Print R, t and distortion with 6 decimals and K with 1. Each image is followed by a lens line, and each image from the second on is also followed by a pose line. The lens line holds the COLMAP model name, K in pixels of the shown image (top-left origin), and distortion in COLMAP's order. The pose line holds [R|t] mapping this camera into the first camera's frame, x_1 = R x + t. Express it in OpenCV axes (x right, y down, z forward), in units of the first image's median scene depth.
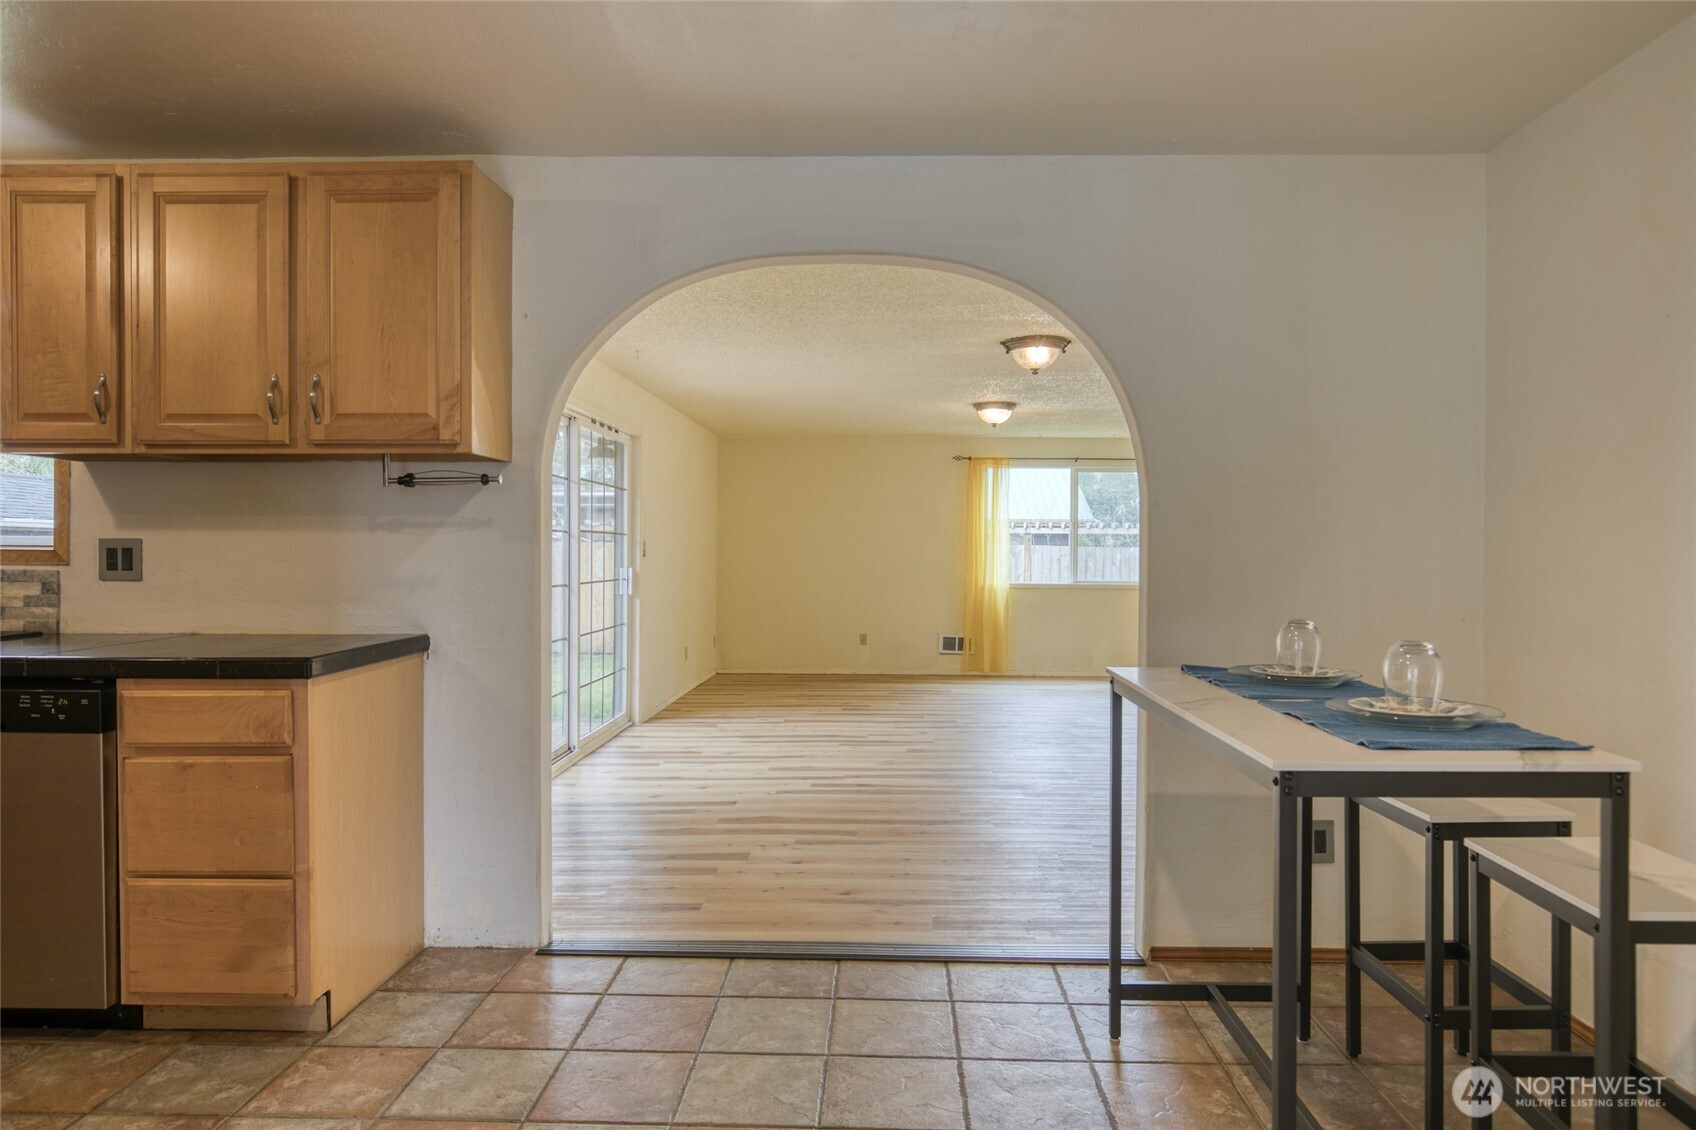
lens RADIAL K [[1053.7, 0, 851.2], [0, 1053.7, 559.8], [0, 0, 1]] dist [-0.000719, 0.000044]
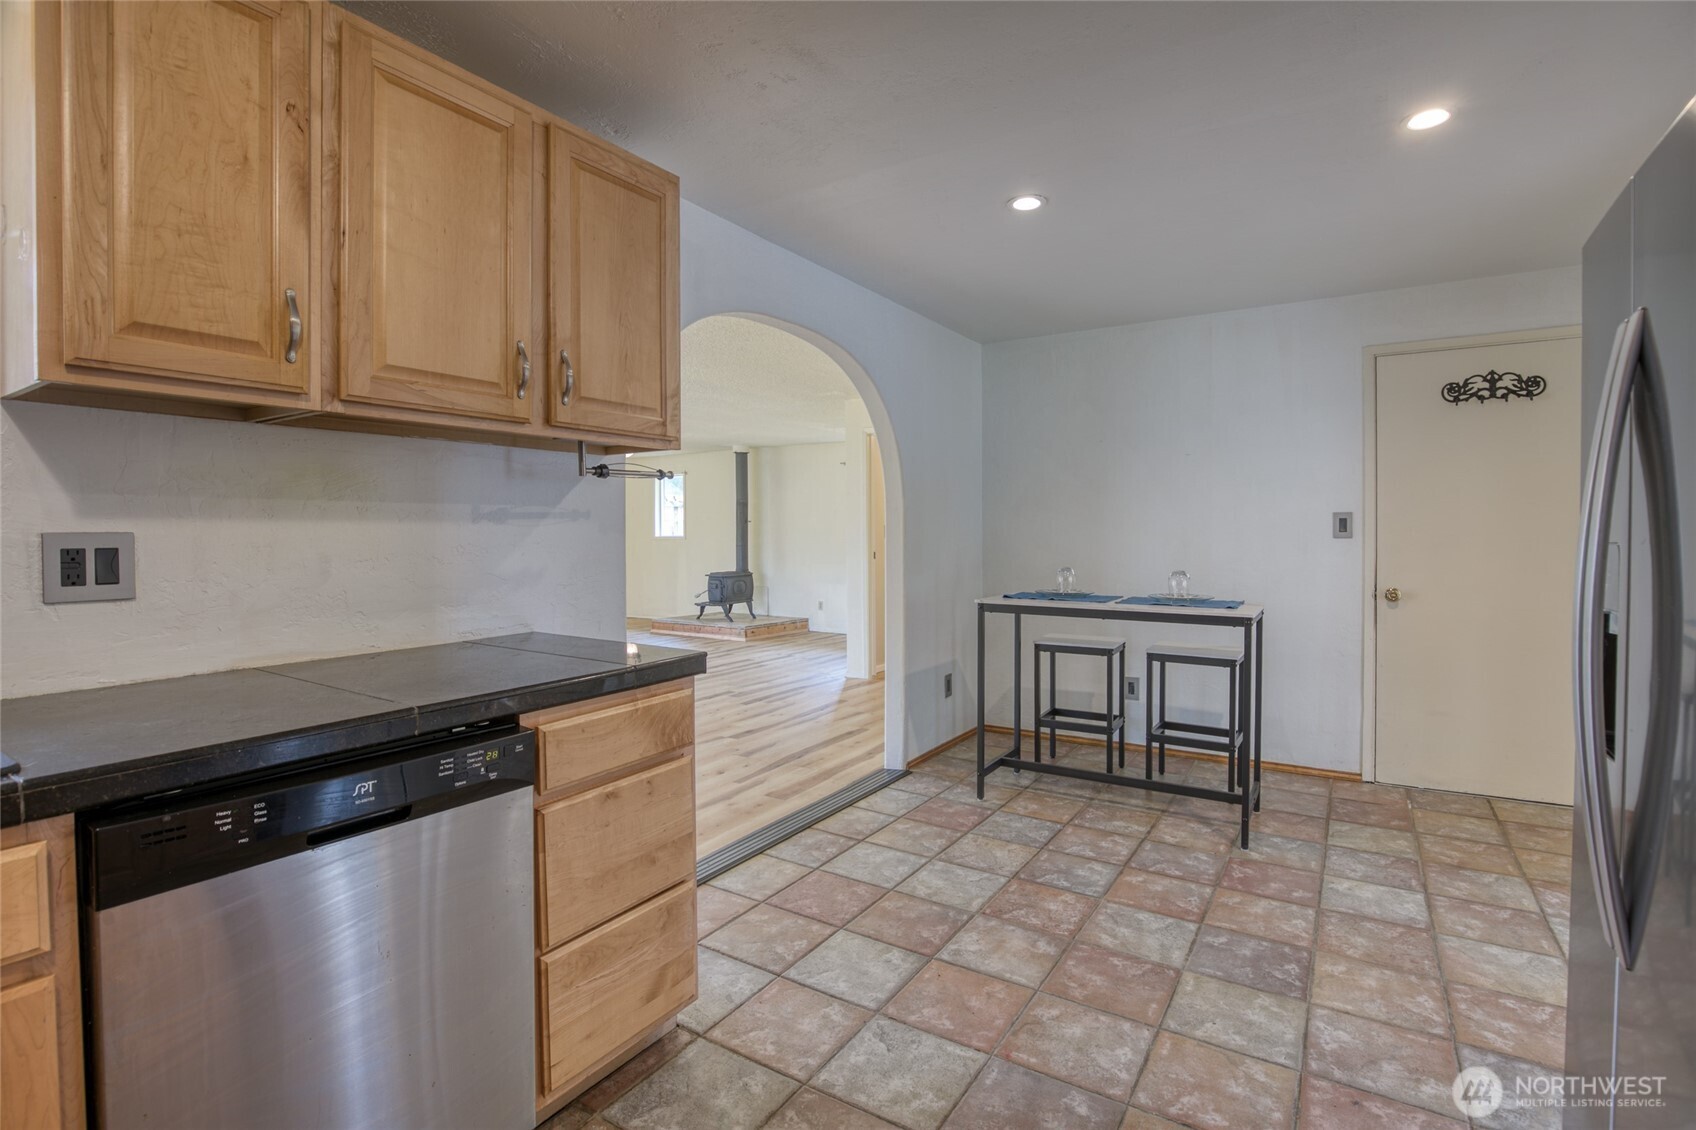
lens RADIAL K [[791.7, 0, 853.9], [0, 791.7, 542.3], [0, 0, 1]] dist [-0.032676, 0.005470]
pose [[0.511686, -0.018507, 0.858973, -0.930265], [0.015278, 0.999806, 0.012441, -0.014923], [-0.859037, 0.006757, 0.511869, 0.426097]]
